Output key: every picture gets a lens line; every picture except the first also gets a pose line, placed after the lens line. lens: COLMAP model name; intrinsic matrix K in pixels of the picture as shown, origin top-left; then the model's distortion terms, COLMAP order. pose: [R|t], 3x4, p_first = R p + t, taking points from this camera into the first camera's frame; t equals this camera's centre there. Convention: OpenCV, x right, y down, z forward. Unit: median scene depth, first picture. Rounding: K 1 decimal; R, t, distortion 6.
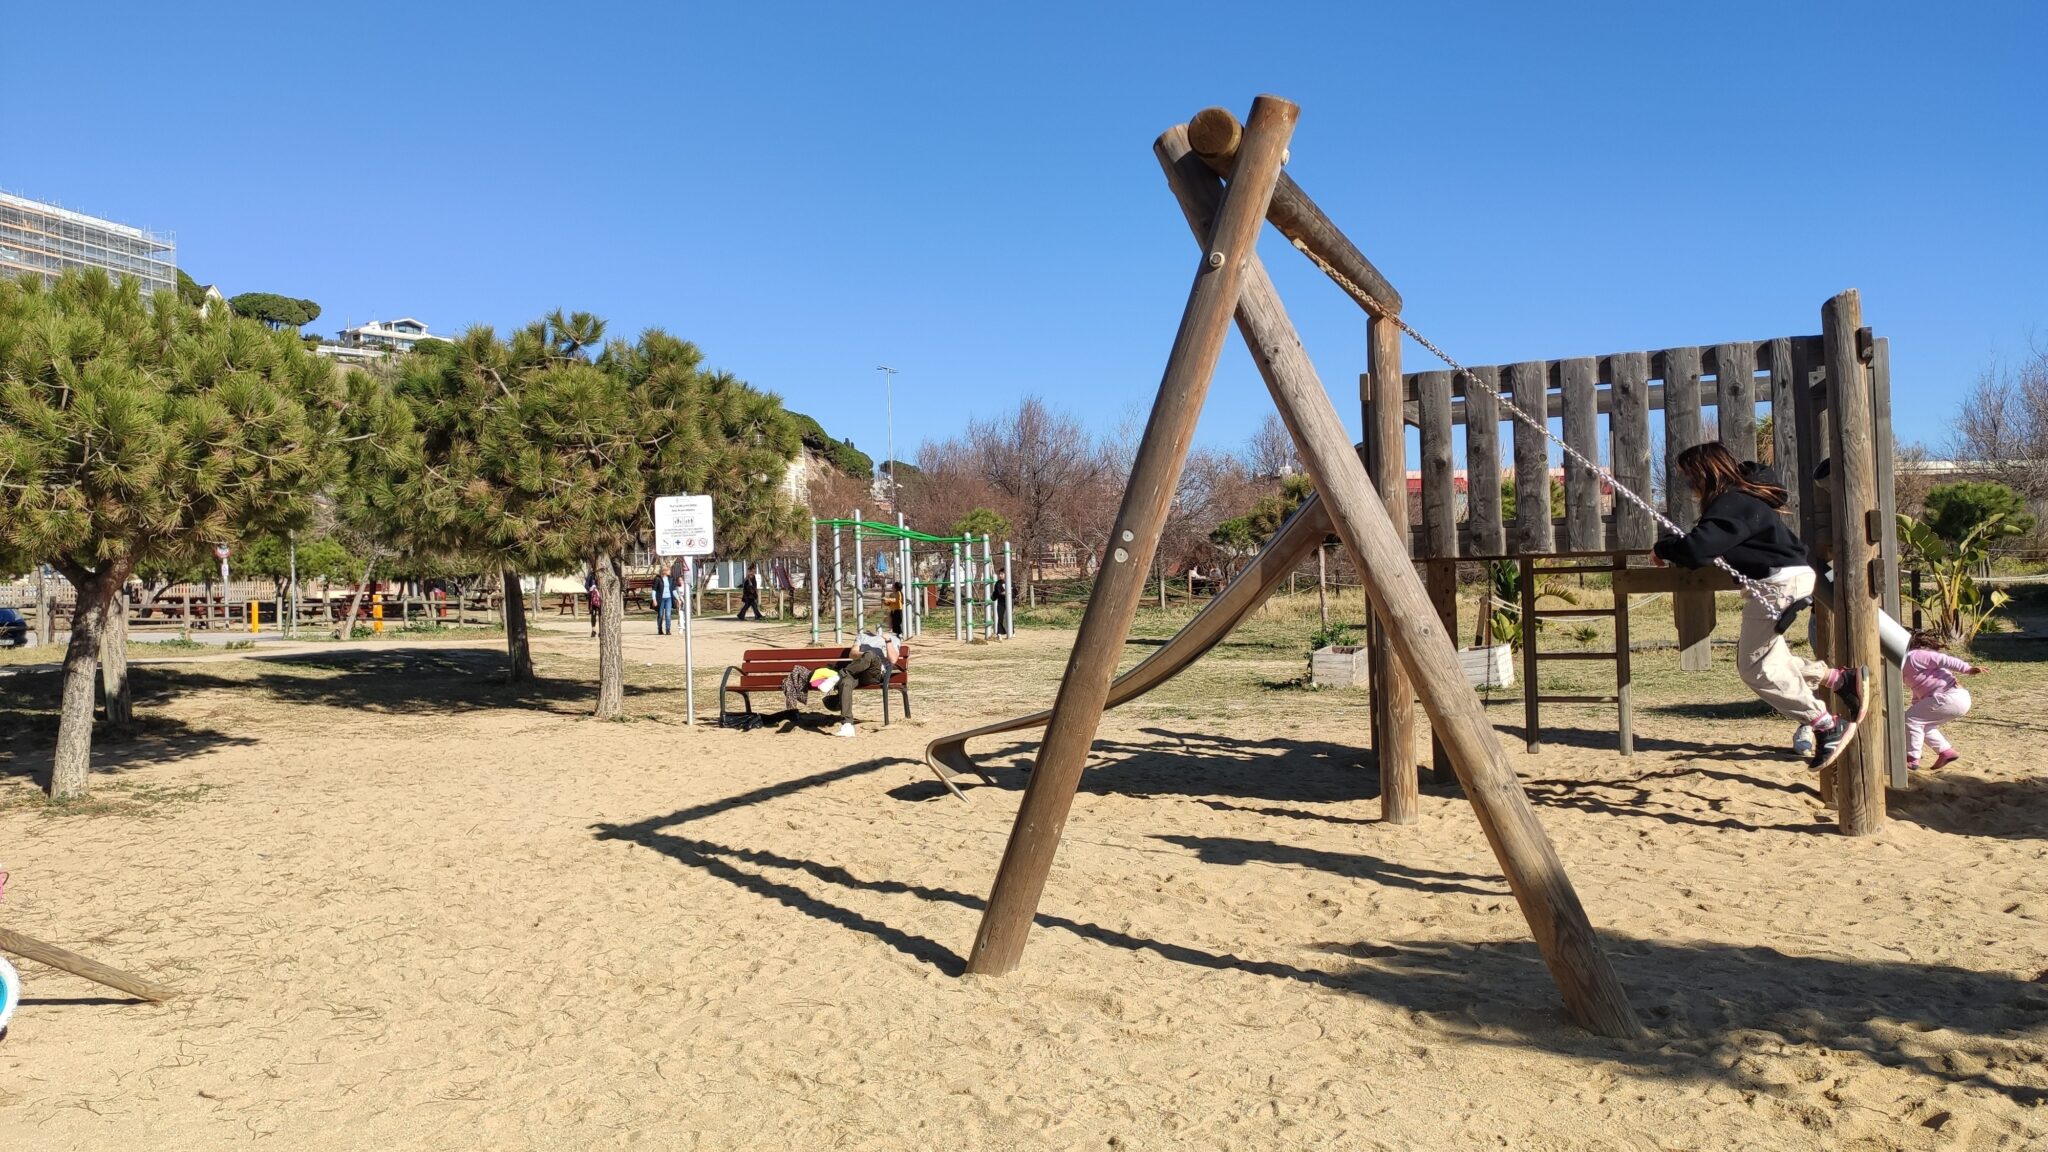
lens RADIAL K [[1543.2, 0, 1024.0], [0, 1543.2, 576.0], [0, 0, 1]] dist [0.030037, 0.000581]
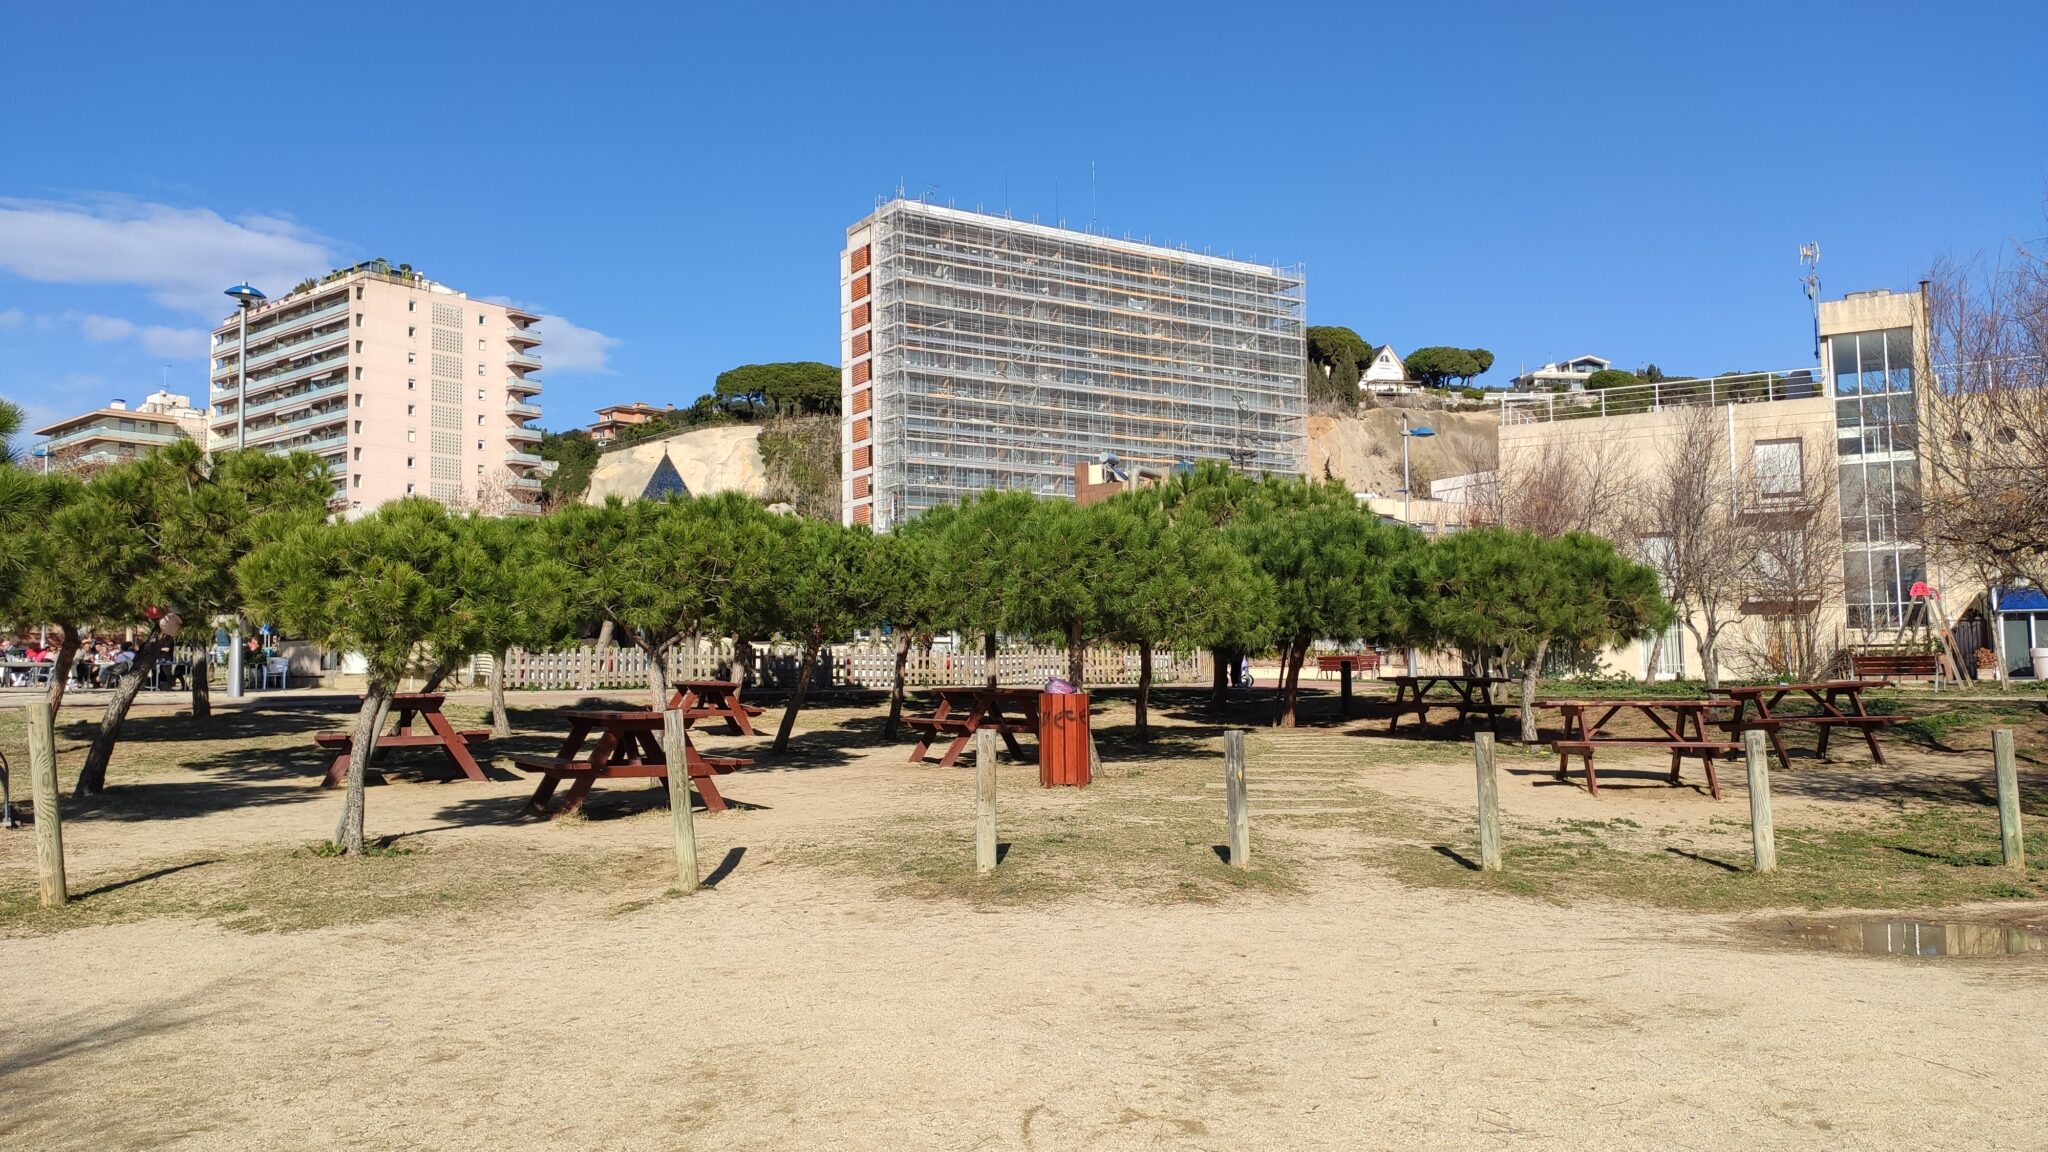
lens RADIAL K [[1543.2, 0, 1024.0], [0, 1543.2, 576.0], [0, 0, 1]] dist [0.030037, 0.000581]
pose [[0.731747, -0.026998, -0.681042, -0.061403], [-0.004831, 0.998985, -0.044792, 0.000505], [0.681559, 0.036066, 0.730874, 0.255014]]
